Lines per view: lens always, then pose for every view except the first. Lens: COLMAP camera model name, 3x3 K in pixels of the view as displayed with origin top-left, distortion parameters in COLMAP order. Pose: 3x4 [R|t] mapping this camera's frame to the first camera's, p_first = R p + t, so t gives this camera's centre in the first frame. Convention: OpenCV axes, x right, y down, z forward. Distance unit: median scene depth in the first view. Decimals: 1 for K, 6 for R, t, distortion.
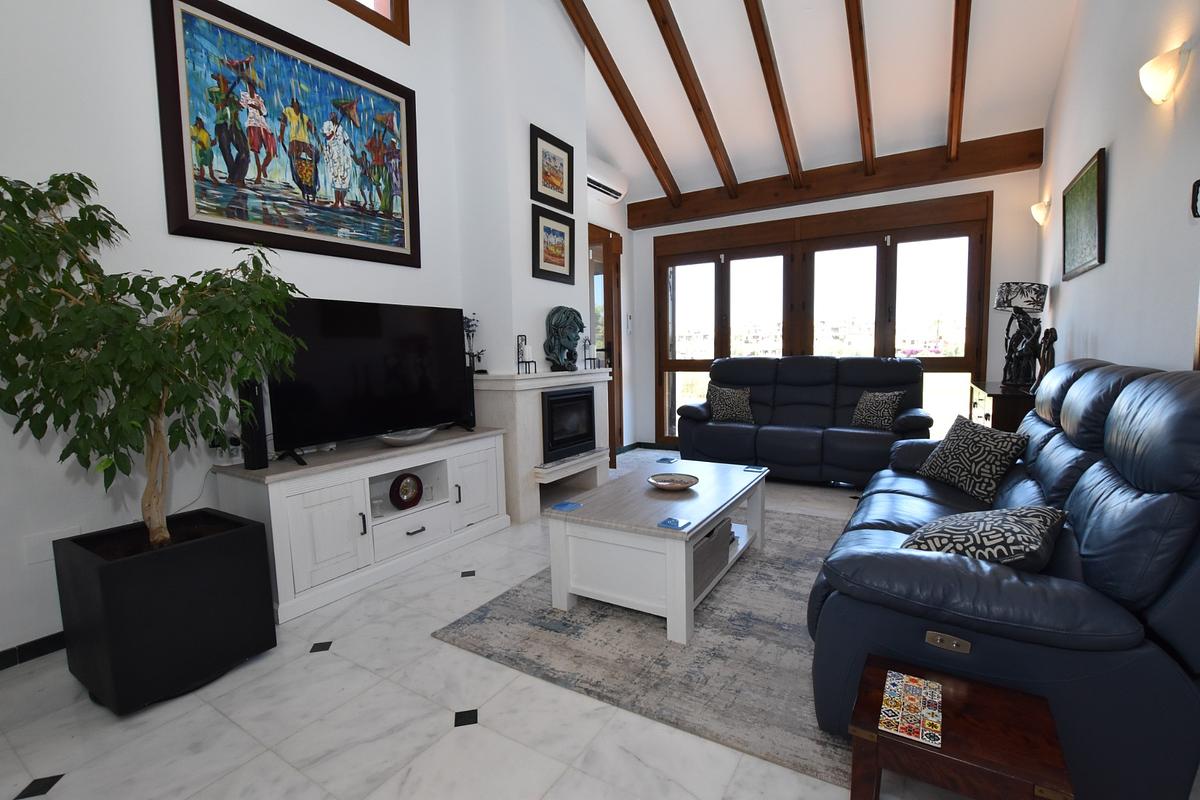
lens RADIAL K [[529.6, 0, 602.1], [0, 529.6, 399.7], [0, 0, 1]] dist [-0.037273, 0.007463]
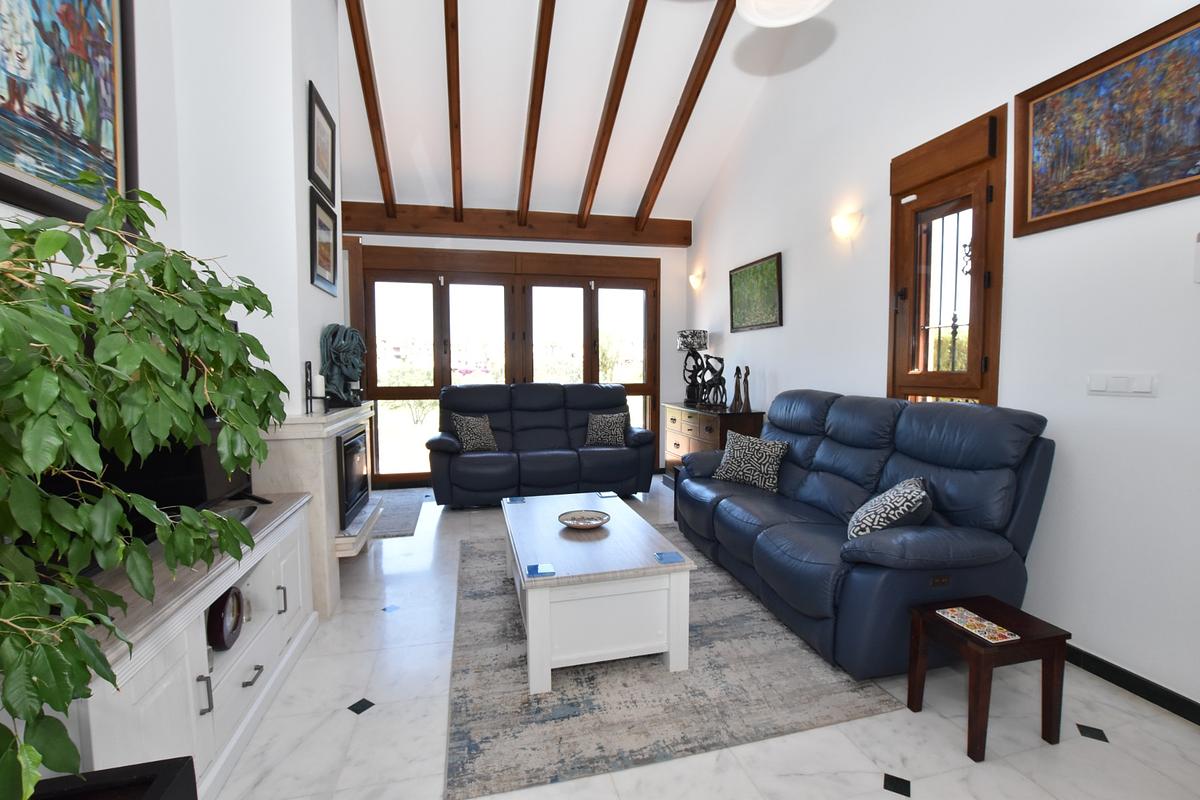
lens RADIAL K [[529.6, 0, 602.1], [0, 529.6, 401.6], [0, 0, 1]] dist [-0.037273, 0.007463]
pose [[0.700105, -0.030403, 0.713393, -0.498217], [0.053160, 0.998540, -0.009616, -0.048394], [-0.712059, 0.044656, 0.700698, 0.262782]]
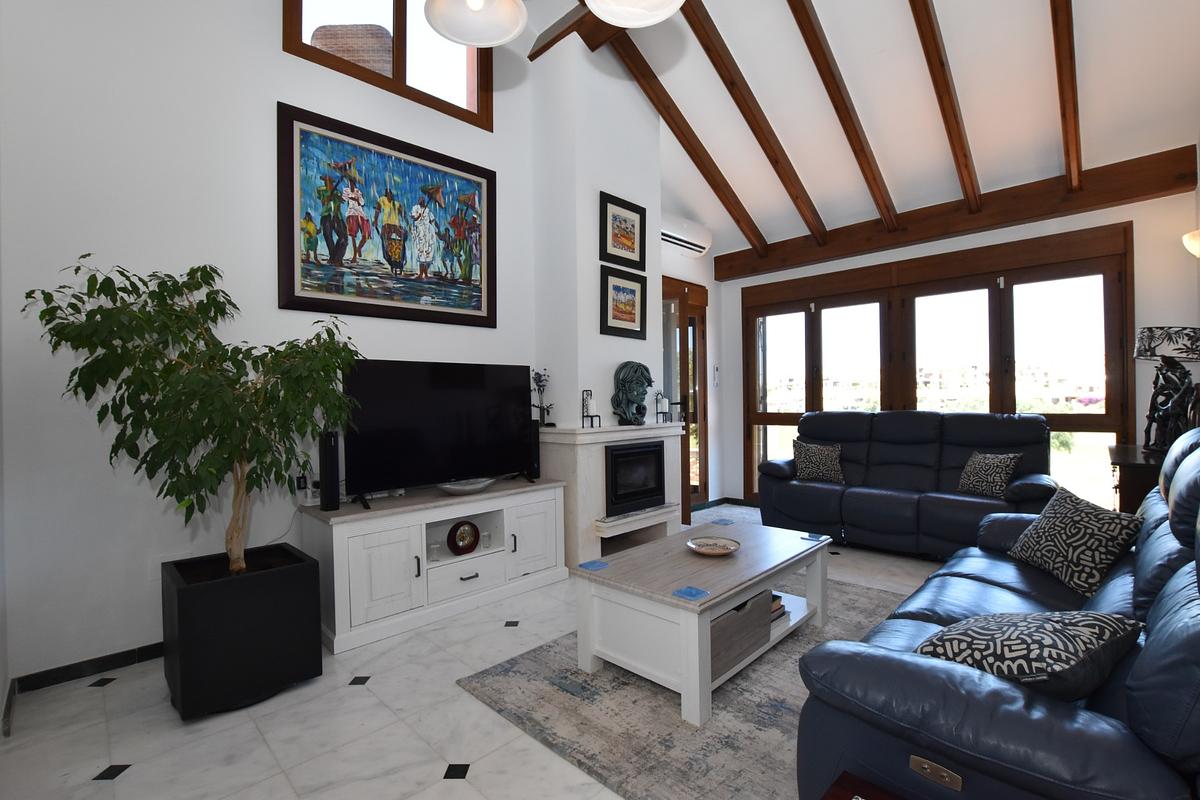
lens RADIAL K [[529.6, 0, 601.6], [0, 529.6, 400.0], [0, 0, 1]] dist [-0.037273, 0.007463]
pose [[0.973832, 0.005774, -0.227197, 0.142335], [-0.025560, 0.996117, -0.084245, -0.021281], [0.225828, 0.087847, 0.970198, 0.007575]]
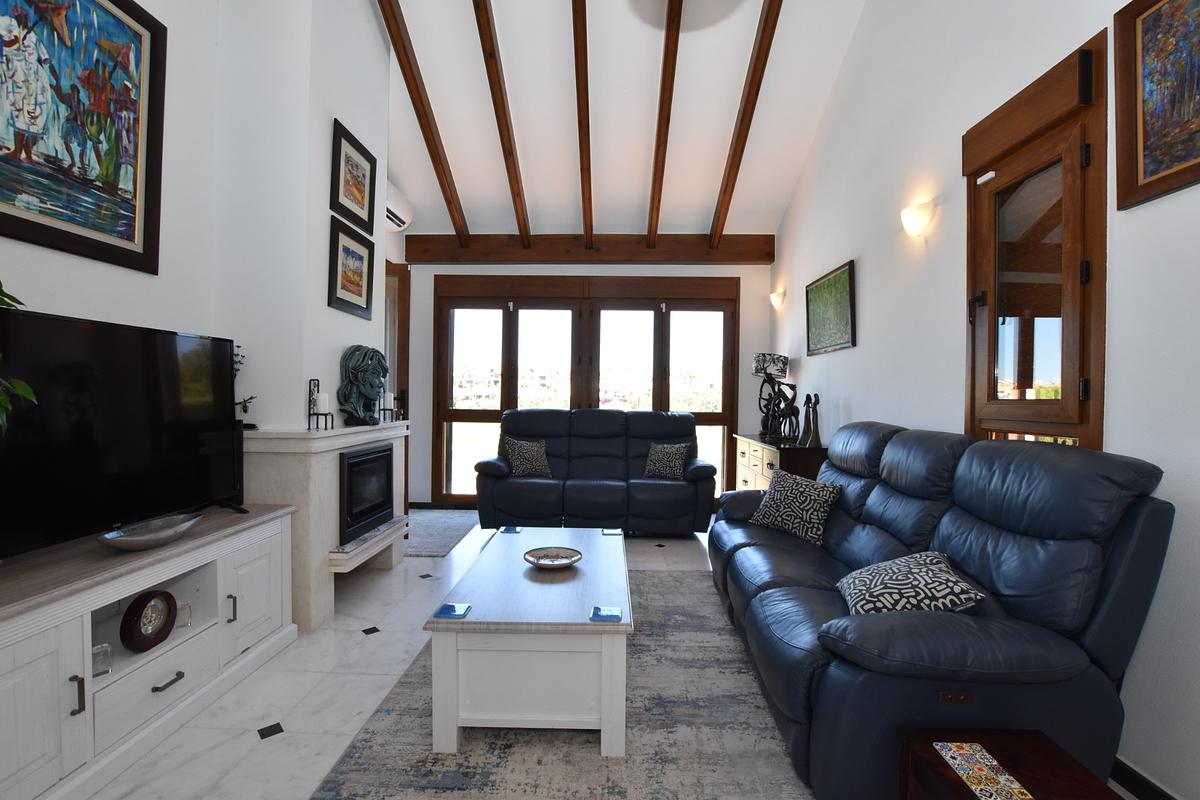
lens RADIAL K [[529.6, 0, 601.8], [0, 529.6, 400.6], [0, 0, 1]] dist [-0.037273, 0.007463]
pose [[0.861573, 0.025630, 0.506987, -0.228802], [0.015789, 0.996888, -0.077229, -0.033208], [-0.507389, 0.074543, 0.858487, 0.178389]]
